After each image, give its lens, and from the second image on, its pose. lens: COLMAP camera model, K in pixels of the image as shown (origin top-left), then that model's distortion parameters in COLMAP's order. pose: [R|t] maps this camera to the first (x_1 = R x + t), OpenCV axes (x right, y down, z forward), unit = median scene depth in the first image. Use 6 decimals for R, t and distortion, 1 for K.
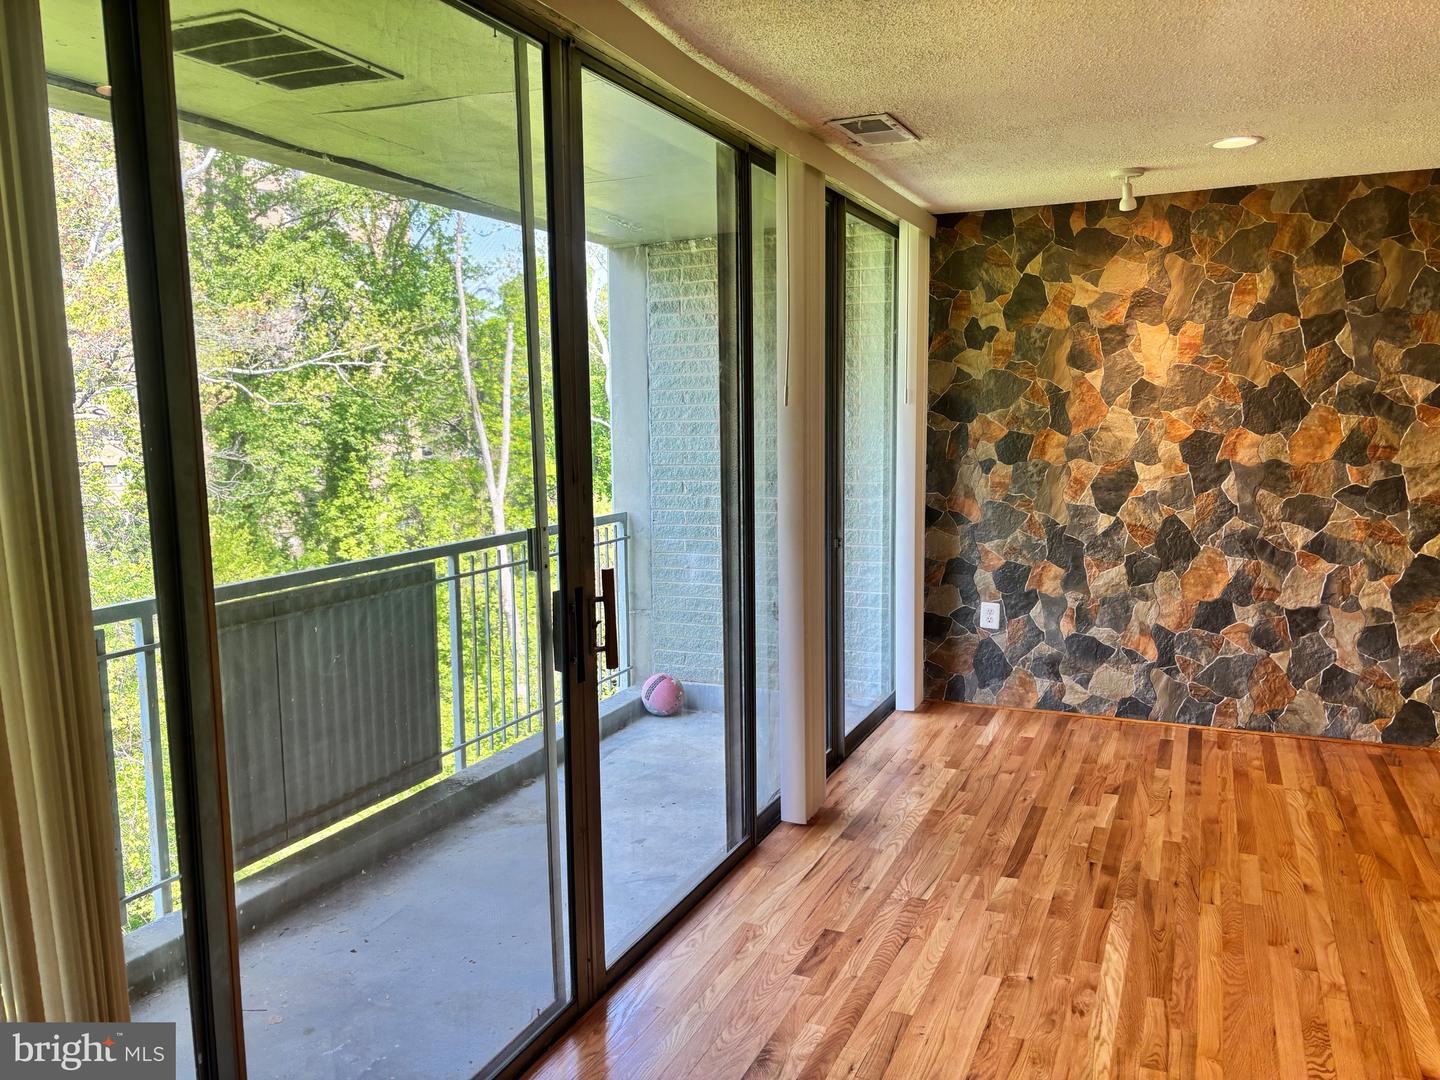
lens RADIAL K [[1086.8, 0, 716.2], [0, 1086.8, 544.9], [0, 0, 1]] dist [0.046518, -0.051802]
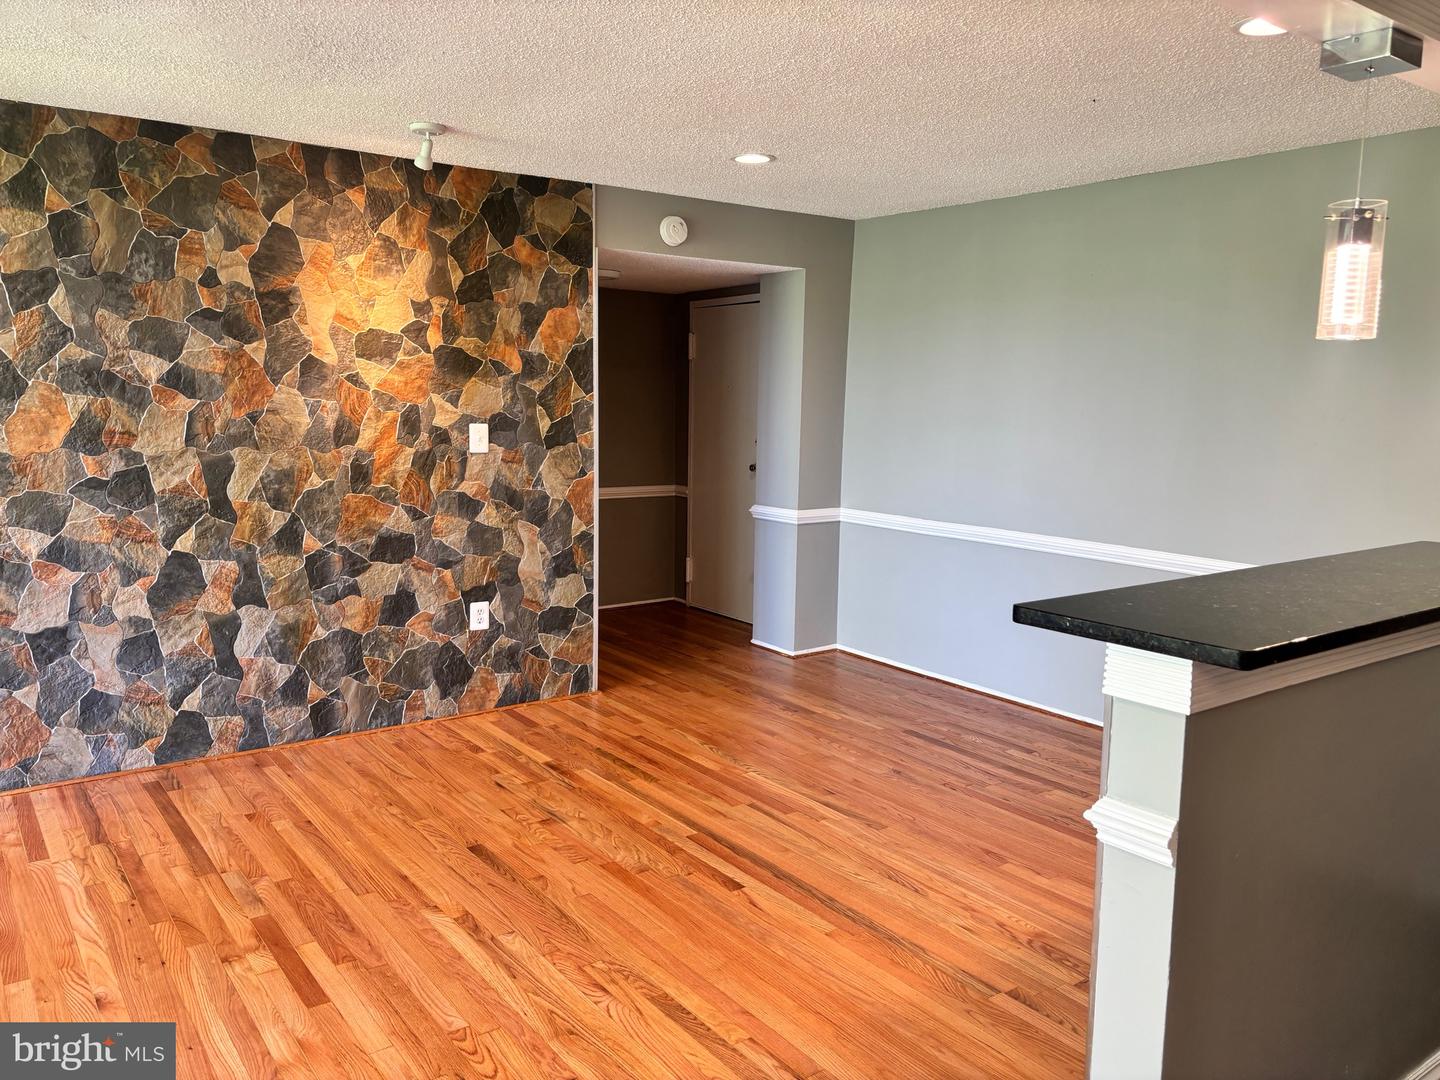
lens RADIAL K [[1086.8, 0, 717.4], [0, 1086.8, 536.5], [0, 0, 1]] dist [0.046518, -0.051802]
pose [[0.491610, -0.093131, 0.865821, 0.080185], [0.081807, 0.994807, 0.060556, -0.021196], [-0.866964, 0.041060, 0.496676, 0.161174]]
